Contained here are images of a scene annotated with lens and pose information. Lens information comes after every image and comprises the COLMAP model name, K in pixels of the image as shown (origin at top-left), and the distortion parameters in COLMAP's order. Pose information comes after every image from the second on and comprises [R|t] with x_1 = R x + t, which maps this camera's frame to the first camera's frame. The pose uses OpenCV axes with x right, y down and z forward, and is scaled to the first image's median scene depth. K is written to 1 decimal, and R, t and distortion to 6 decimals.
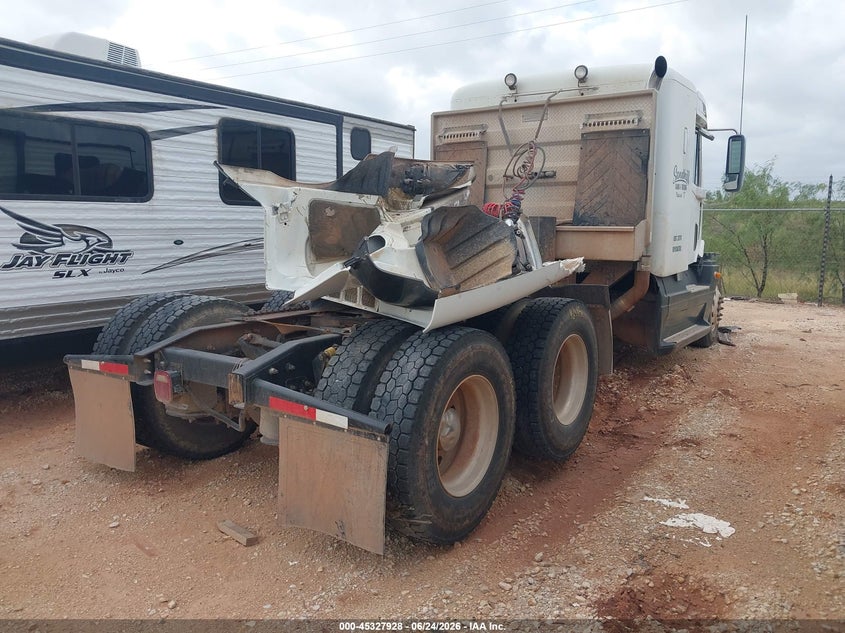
lens RADIAL K [[643.6, 0, 422.5], [0, 643.6, 316.5], [0, 0, 1]] dist [0.004430, -0.006089]
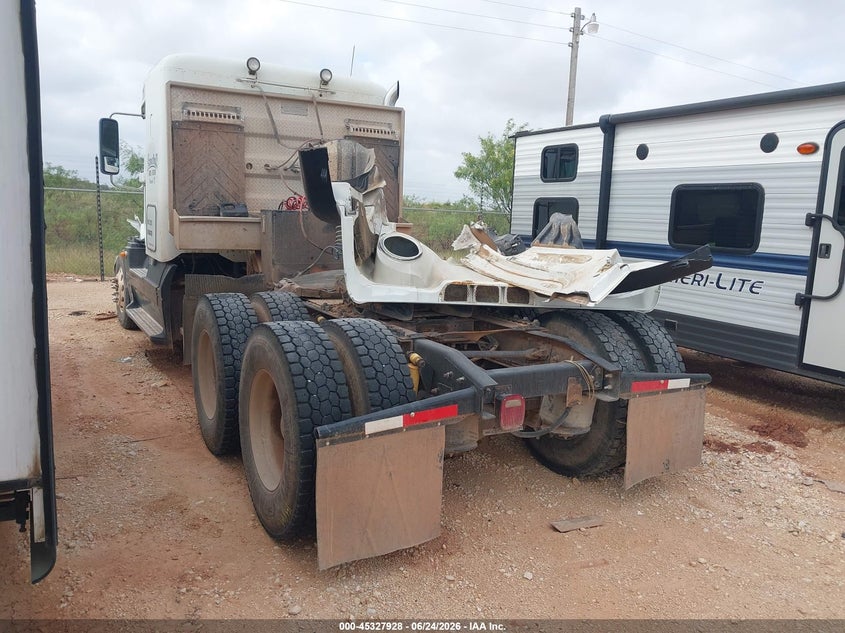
lens RADIAL K [[643.6, 0, 422.5], [0, 643.6, 316.5], [0, 0, 1]] dist [0.004430, -0.006089]
pose [[0.466618, -0.127827, 0.875173, -0.713796], [0.097124, 0.990922, 0.092949, -0.070264], [-0.879110, 0.041629, 0.474797, 0.389978]]
